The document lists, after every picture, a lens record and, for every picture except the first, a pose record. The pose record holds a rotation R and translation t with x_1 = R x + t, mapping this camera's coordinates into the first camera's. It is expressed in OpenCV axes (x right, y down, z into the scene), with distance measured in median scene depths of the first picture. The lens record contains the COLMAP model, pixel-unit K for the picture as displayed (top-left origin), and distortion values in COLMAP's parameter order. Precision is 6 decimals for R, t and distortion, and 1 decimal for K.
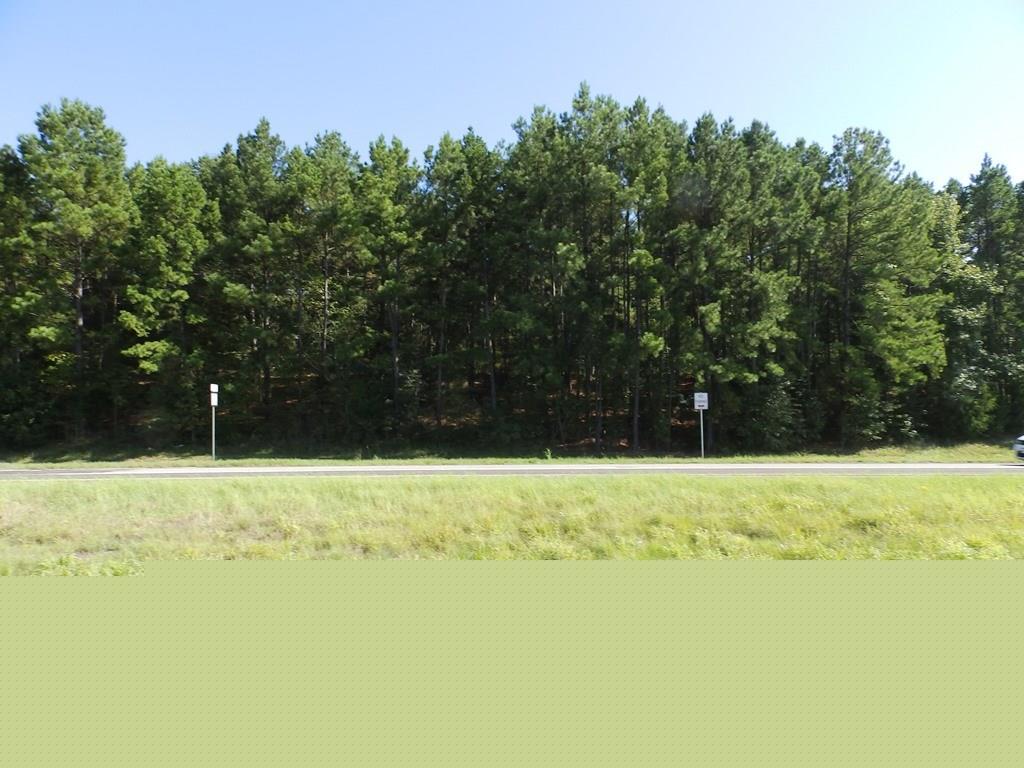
lens RADIAL K [[716.5, 0, 512.0], [0, 716.5, 384.0], [0, 0, 1]] dist [0.020577, 0.001509]
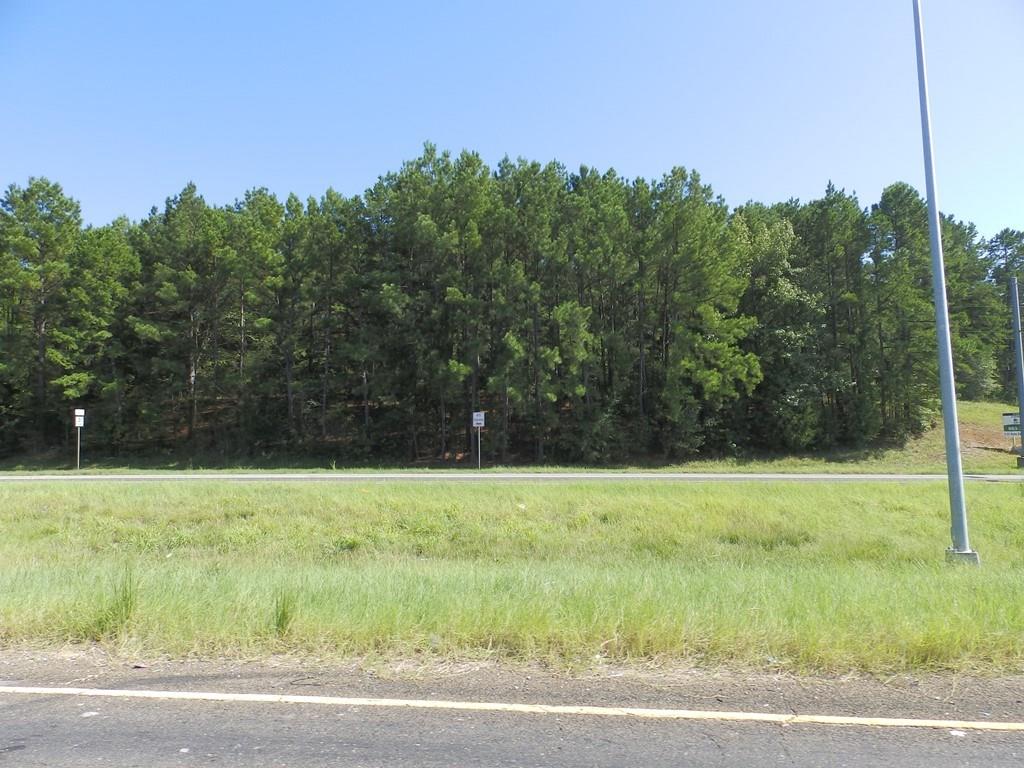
lens RADIAL K [[702.5, 0, 512.0], [0, 702.5, 384.0], [0, 0, 1]] dist [0.026143, -0.004090]
pose [[0.989765, -0.013194, -0.142092, 0.387375], [0.011175, 0.999825, -0.014997, -0.012970], [0.142265, 0.013255, 0.989740, -0.089532]]
